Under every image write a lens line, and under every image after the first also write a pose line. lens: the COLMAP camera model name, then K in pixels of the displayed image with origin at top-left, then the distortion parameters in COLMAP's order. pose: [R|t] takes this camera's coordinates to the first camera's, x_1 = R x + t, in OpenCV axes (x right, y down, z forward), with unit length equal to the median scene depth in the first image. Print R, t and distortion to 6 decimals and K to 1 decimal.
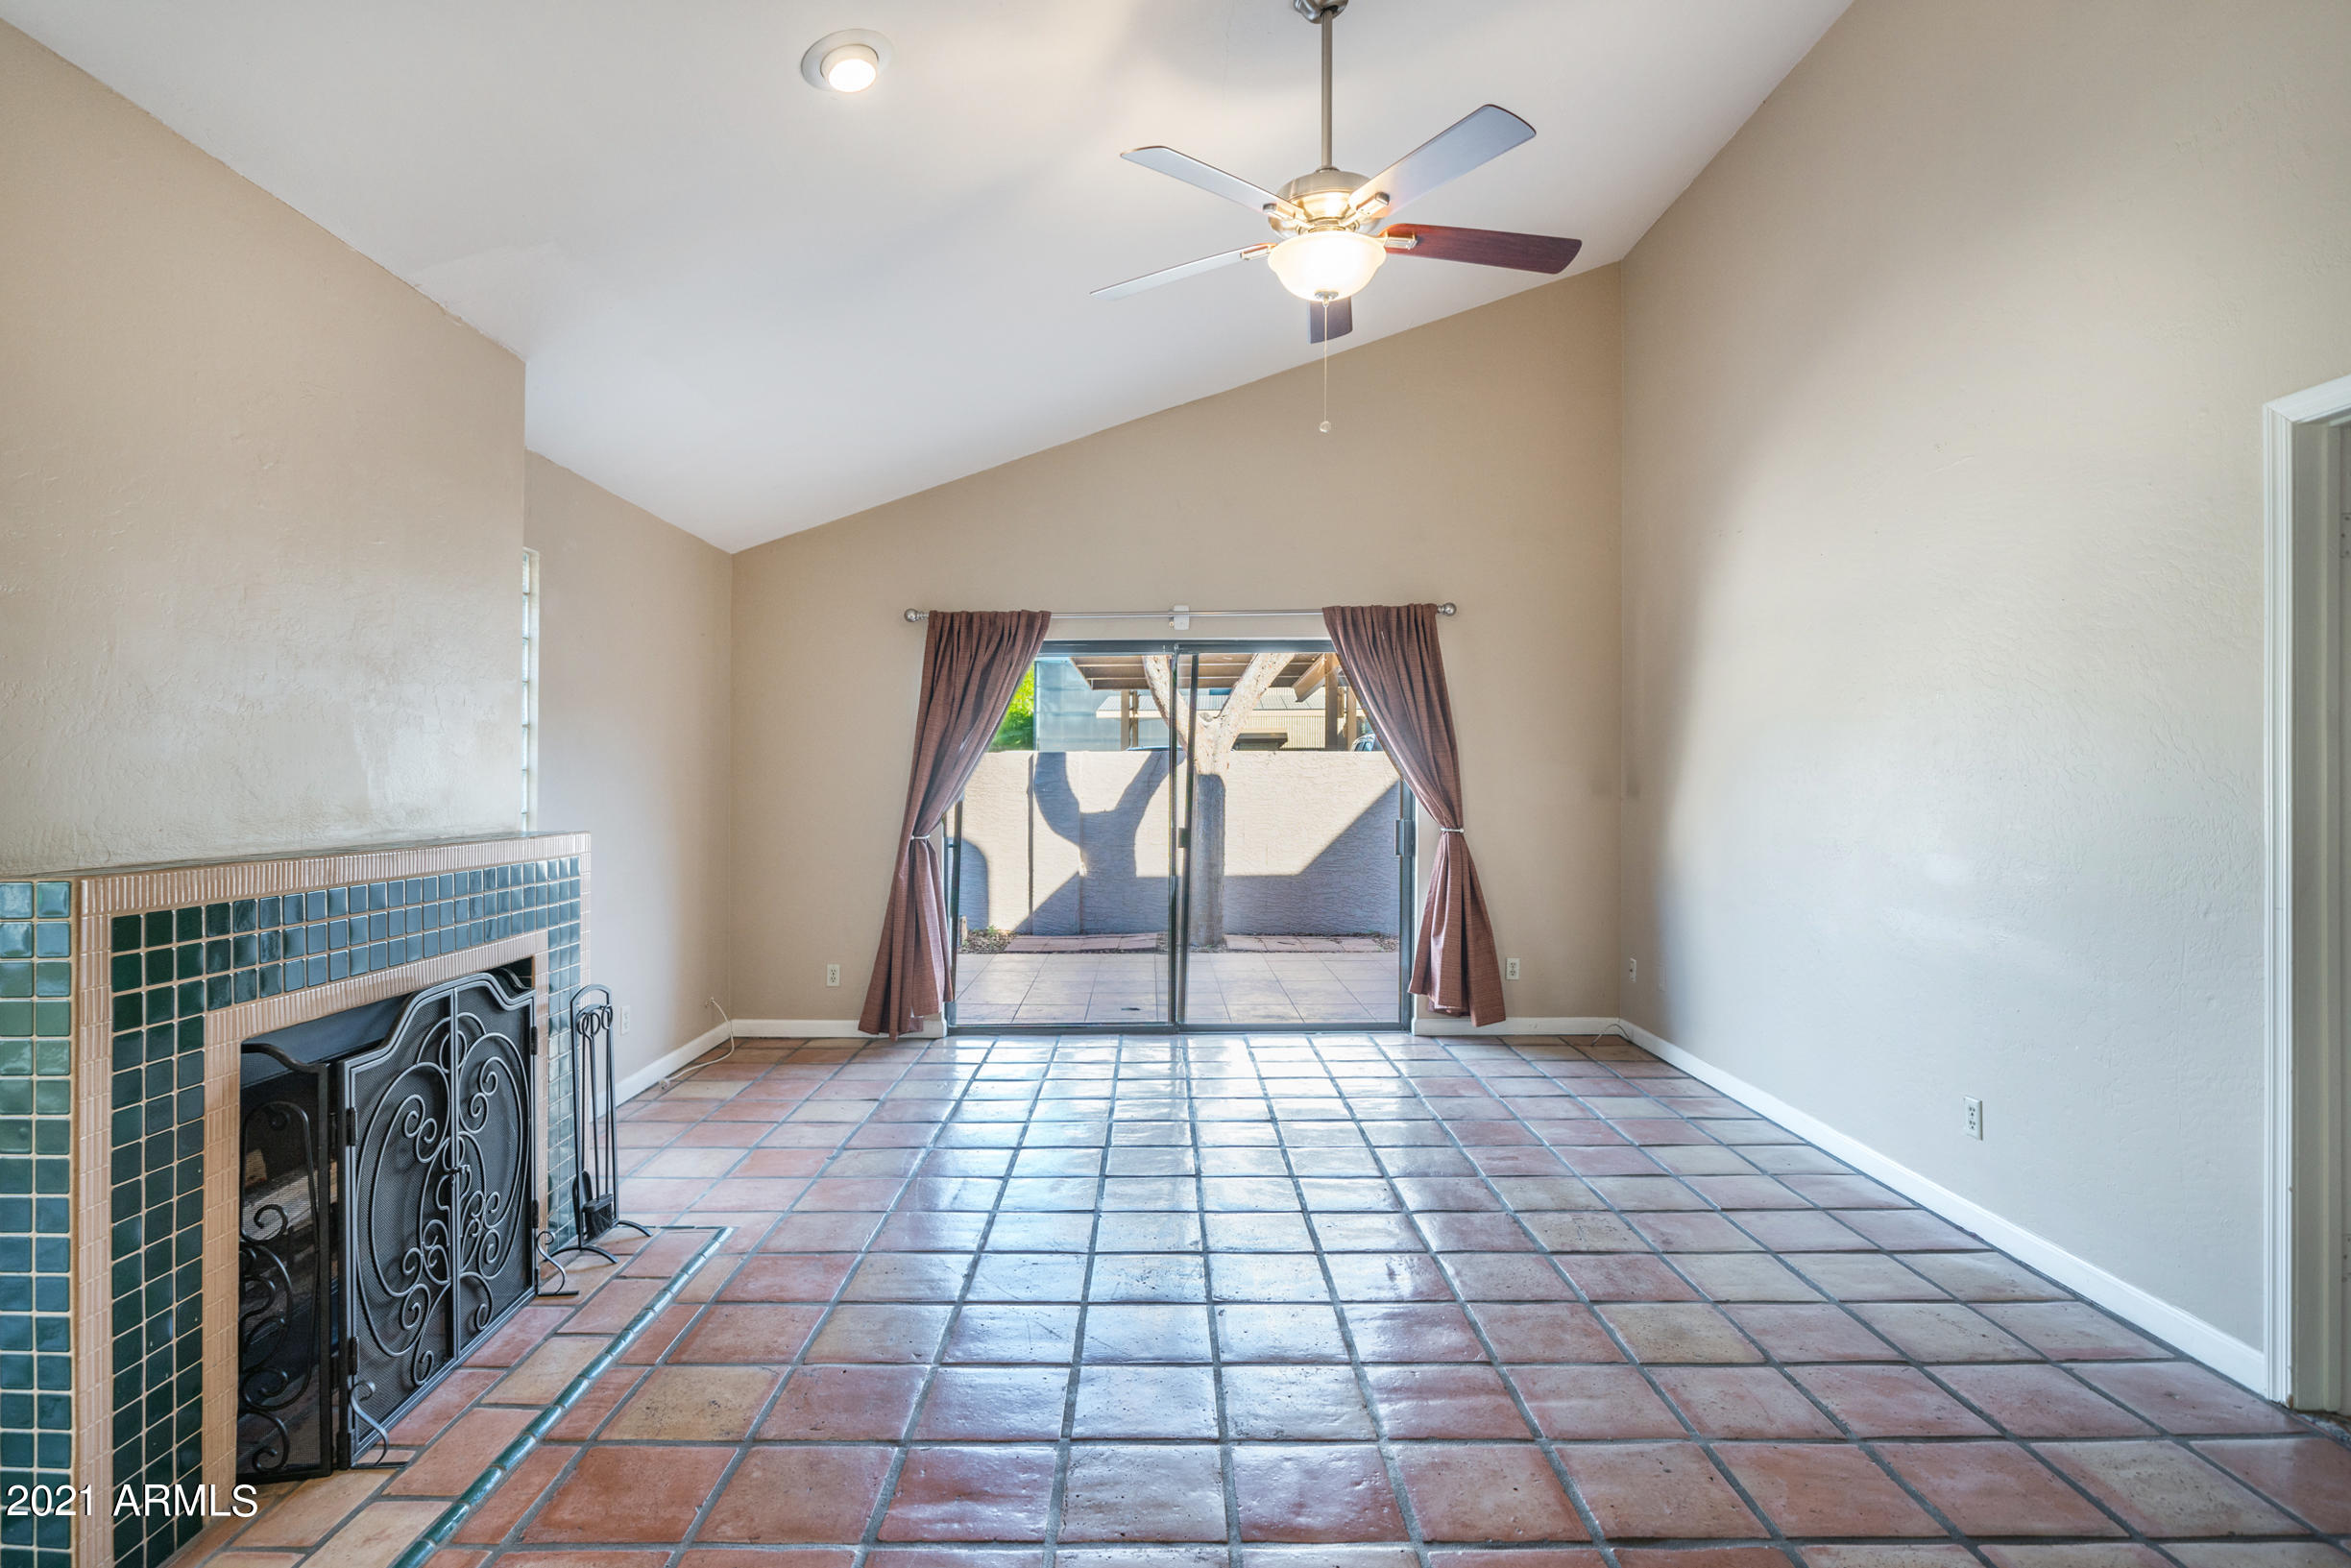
lens RADIAL K [[1185.7, 0, 1158.9], [0, 1185.7, 787.4], [0, 0, 1]] dist [0.001452, -0.000743]
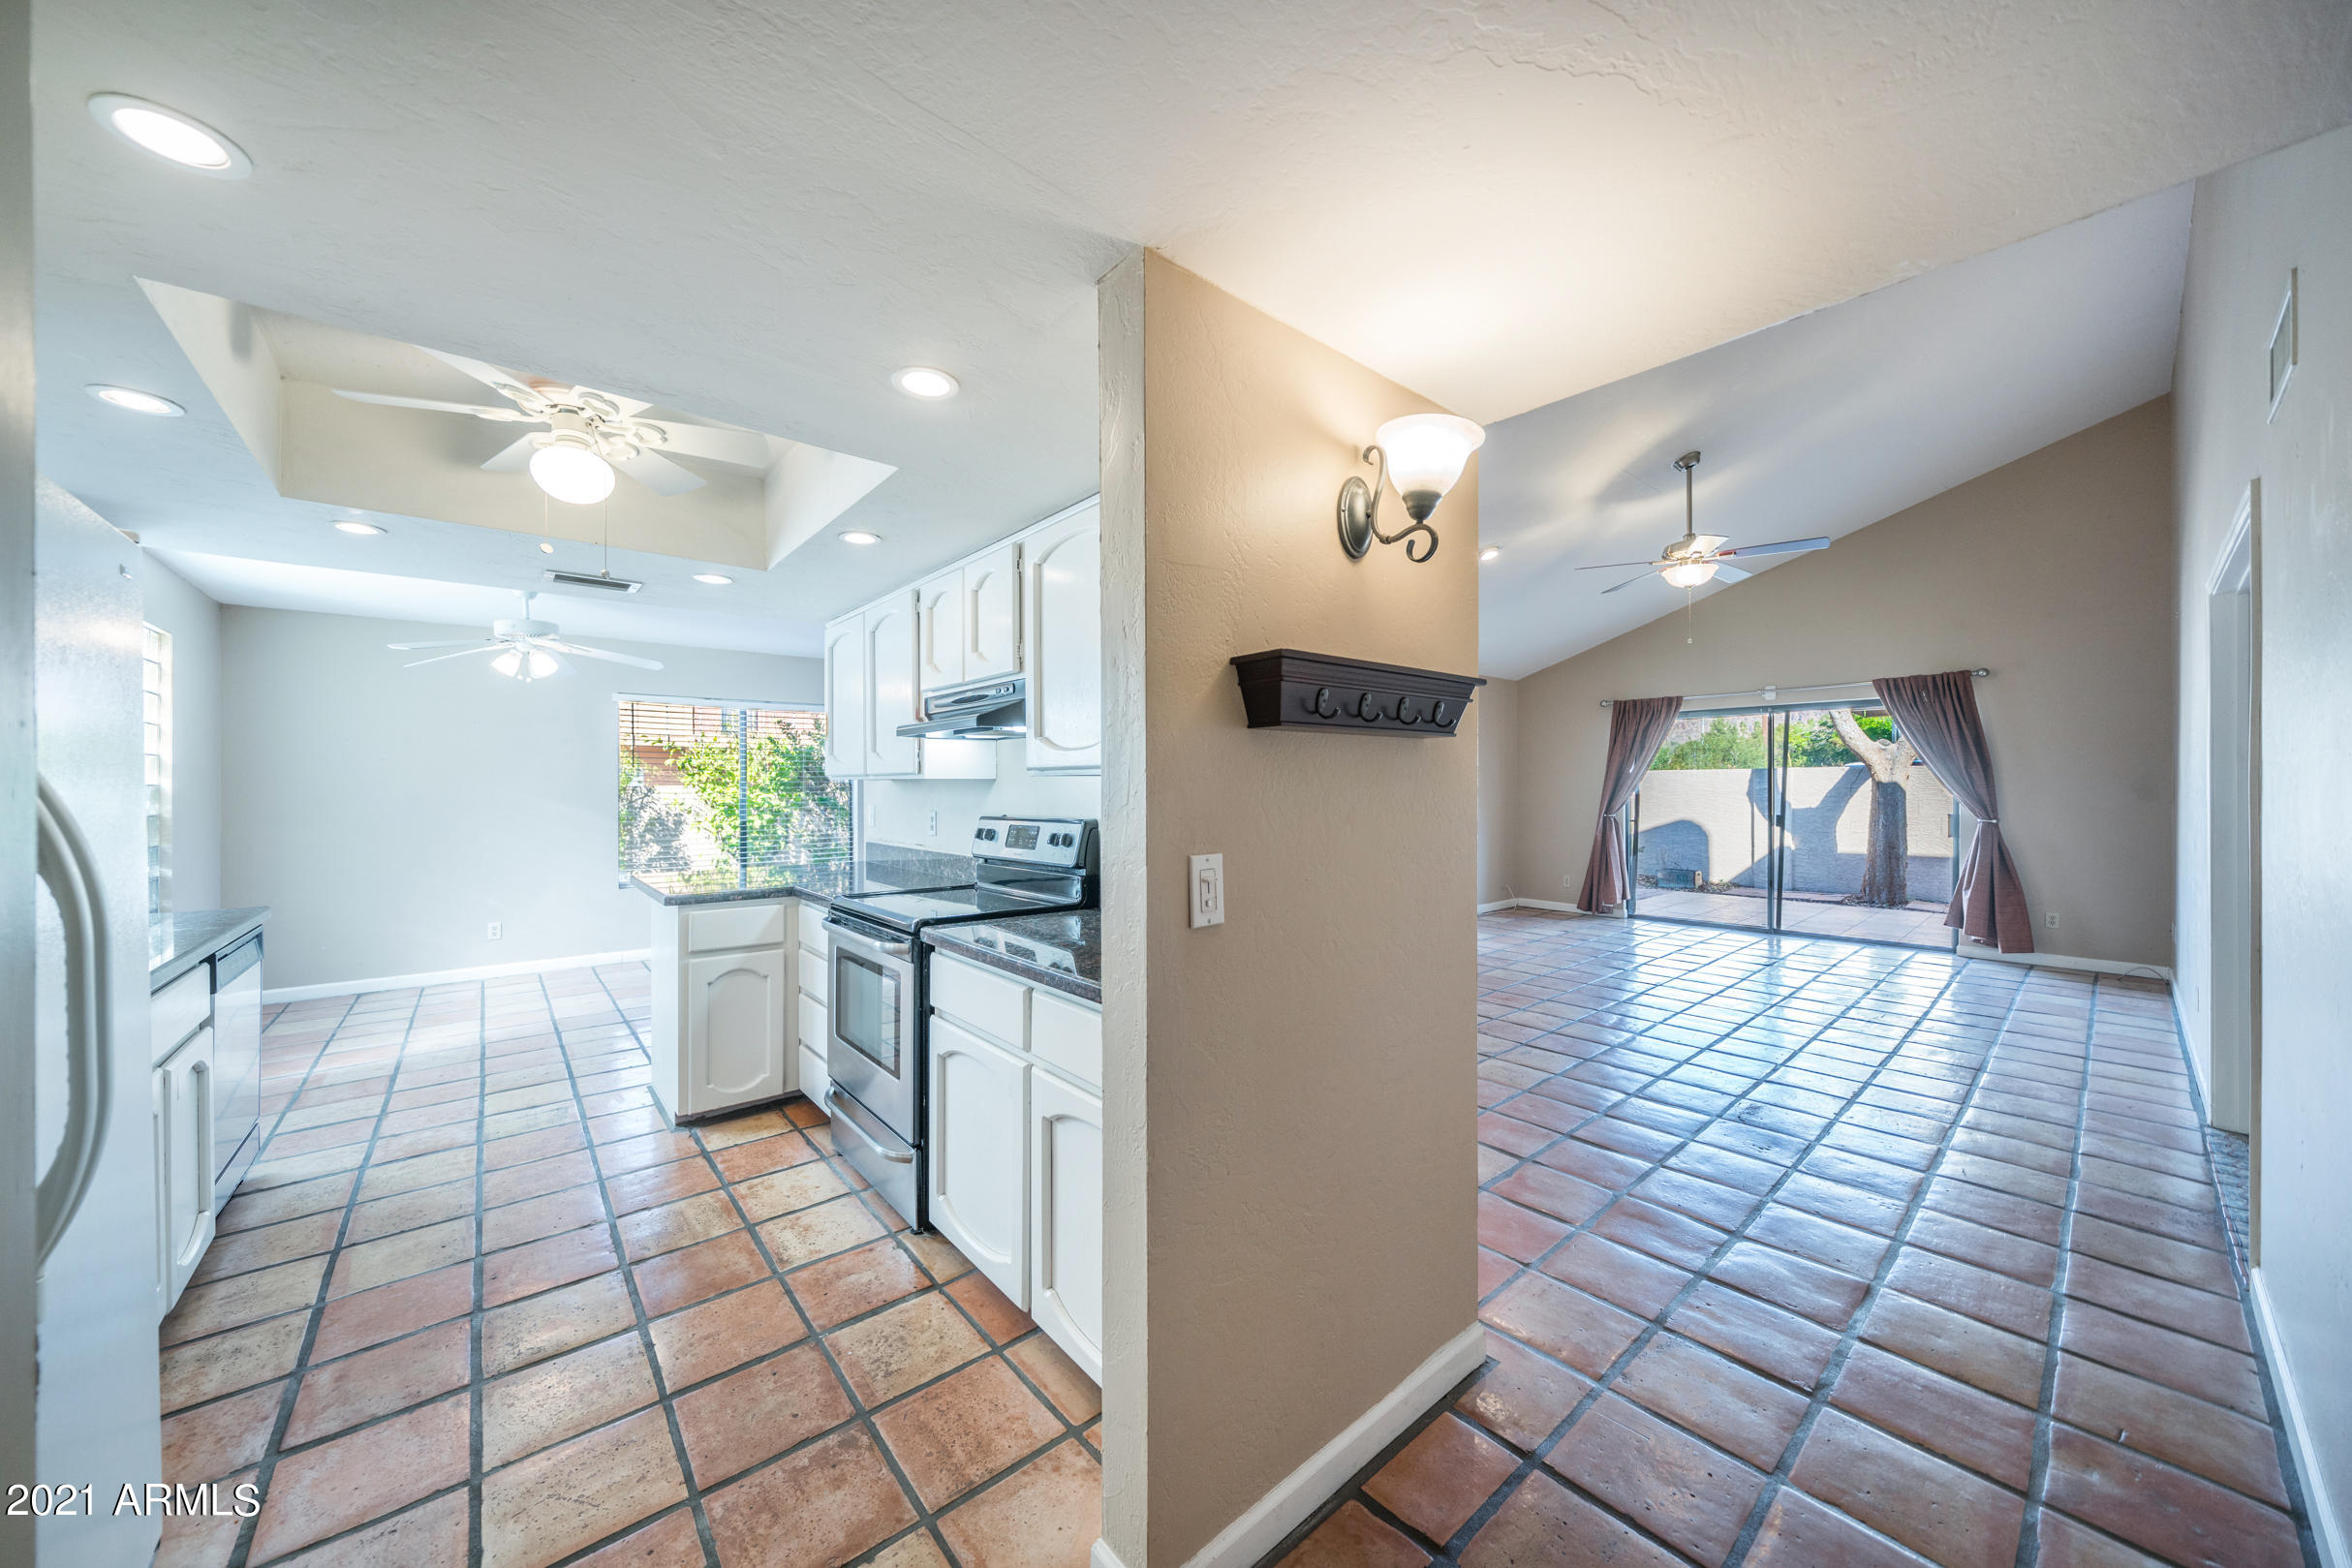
lens RADIAL K [[817.0, 0, 1163.6], [0, 817.0, 786.3], [0, 0, 1]] dist [-0.004444, -0.000080]
pose [[0.647368, 0.004503, -0.762164, 0.359363], [-0.007373, 0.999973, -0.000354, 0.000724], [0.762142, 0.005848, 0.647384, -0.453301]]
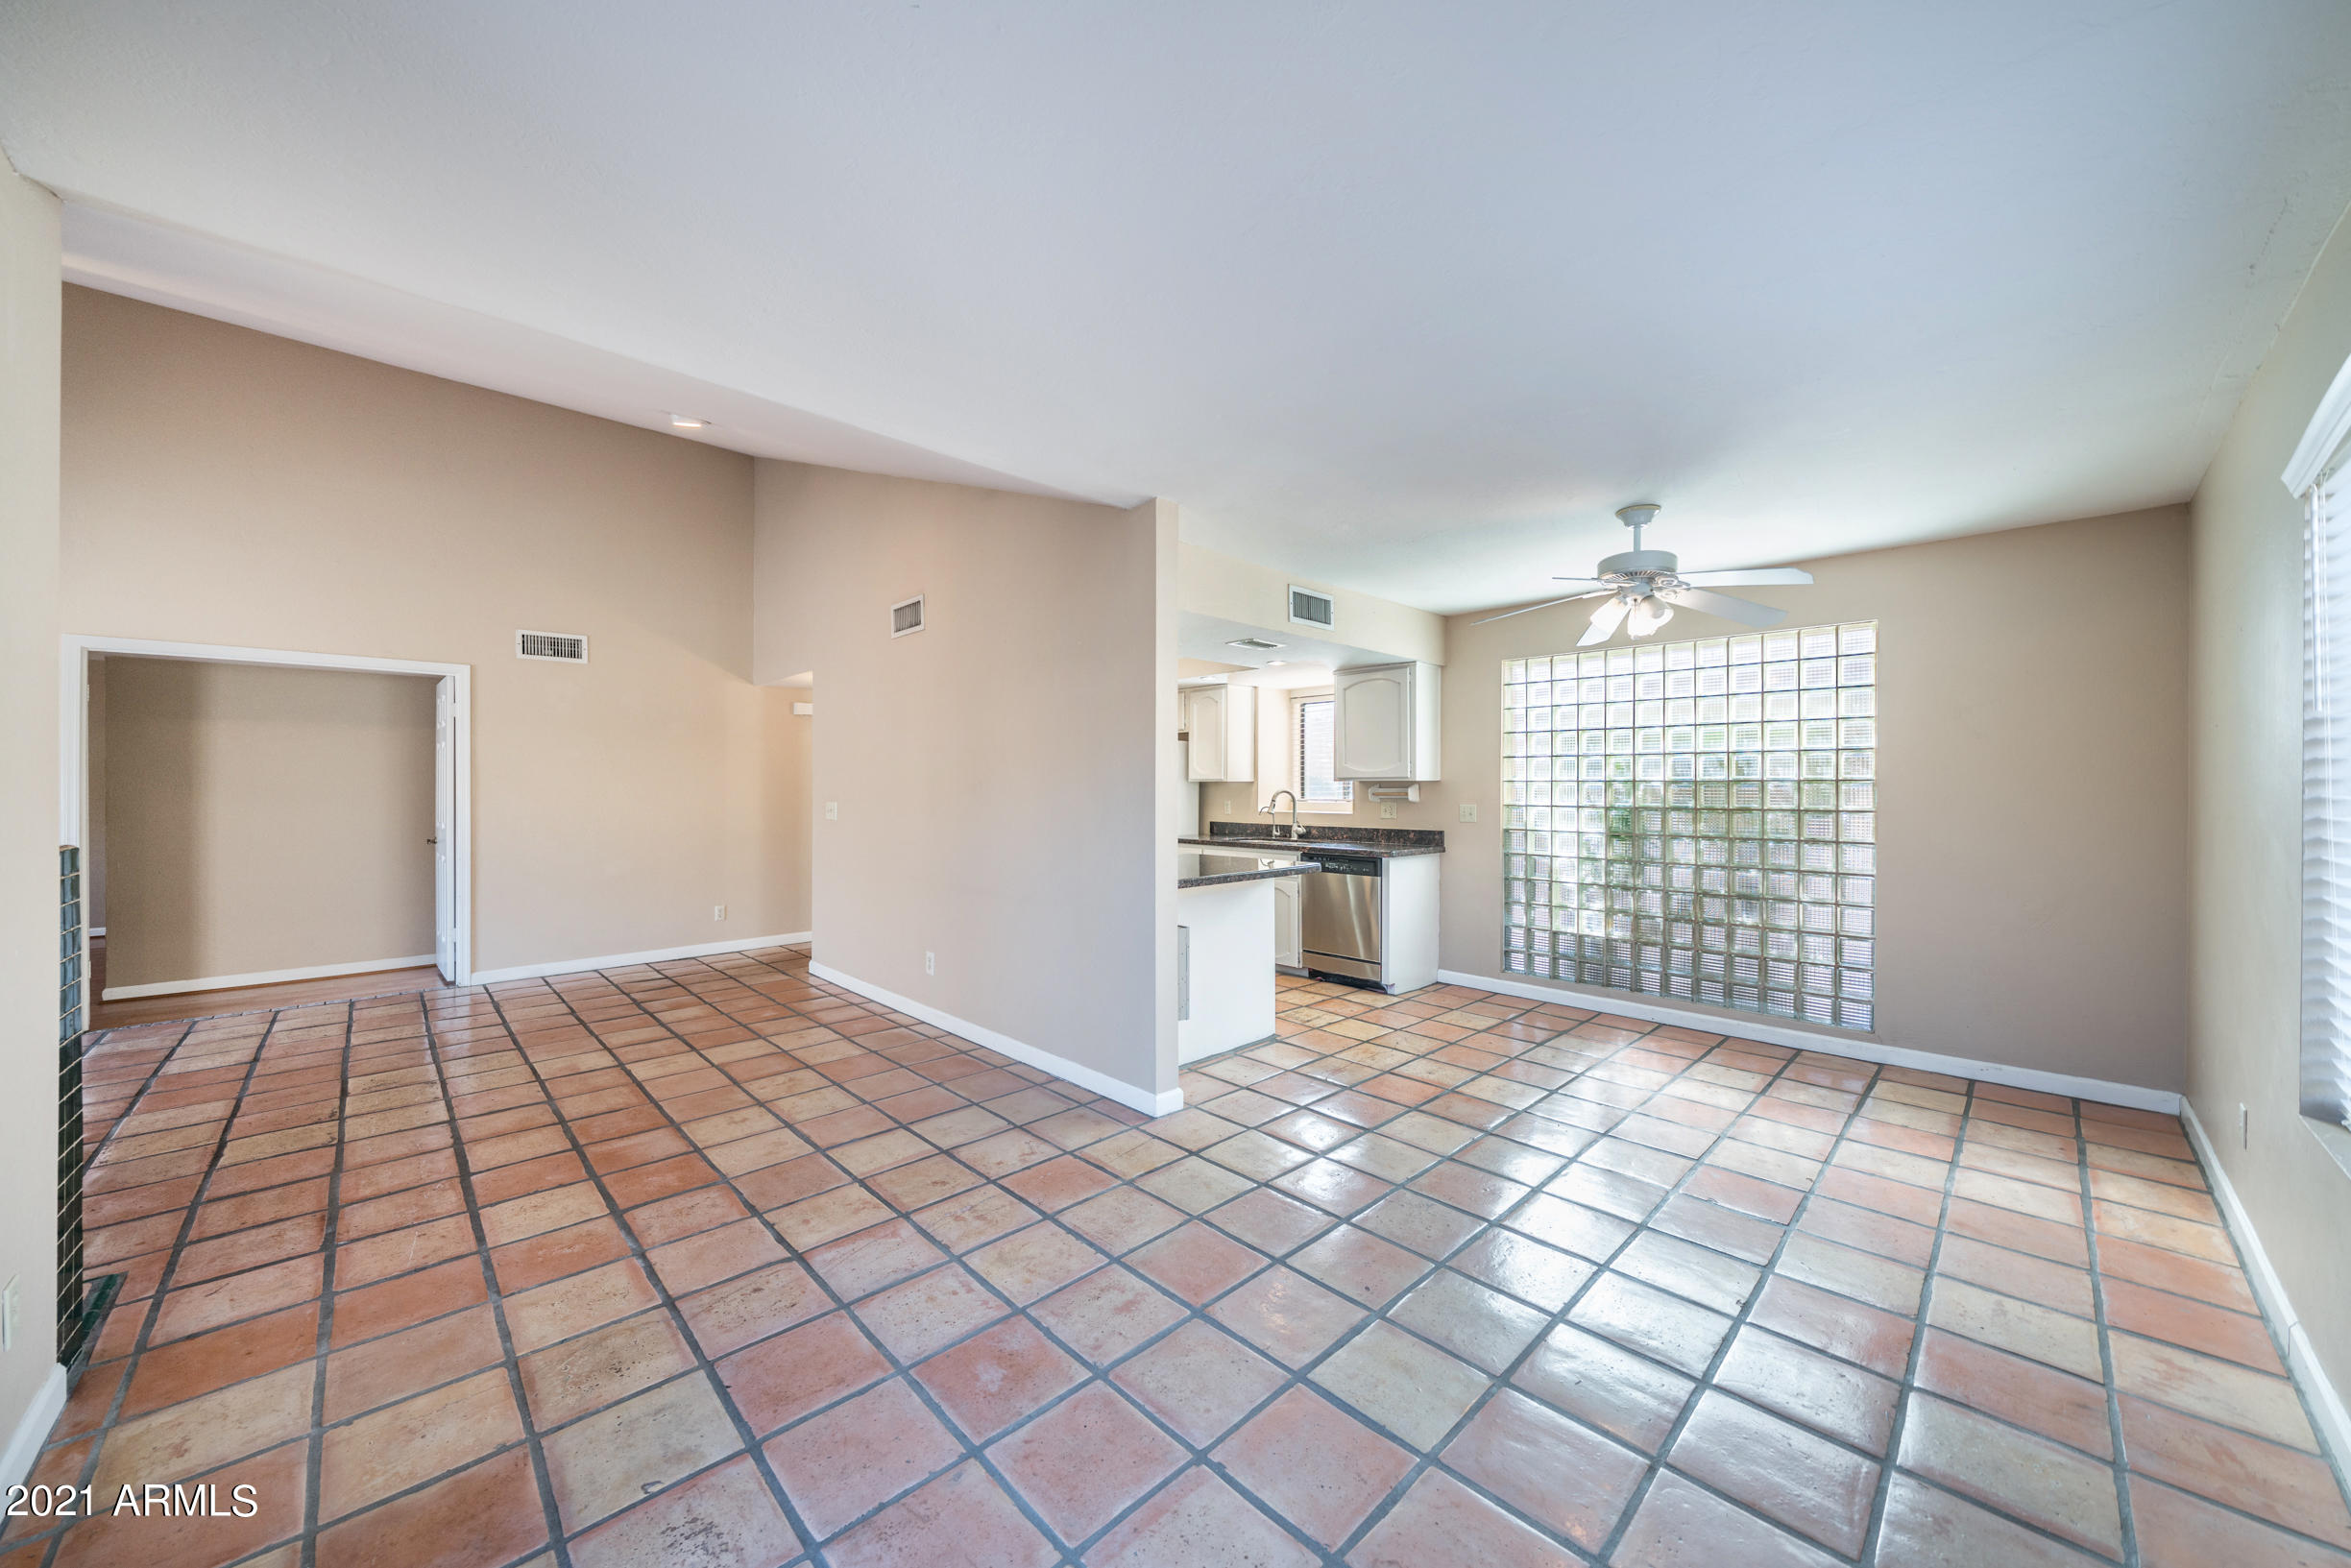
lens RADIAL K [[832.5, 0, 1166.4], [0, 832.5, 791.5], [0, 0, 1]] dist [-0.000564, 0.000005]
pose [[-0.695348, 0.003877, 0.718663, -0.824598], [0.011060, 0.999925, 0.005308, 0.005349], [-0.718588, 0.011639, -0.695339, 0.237272]]
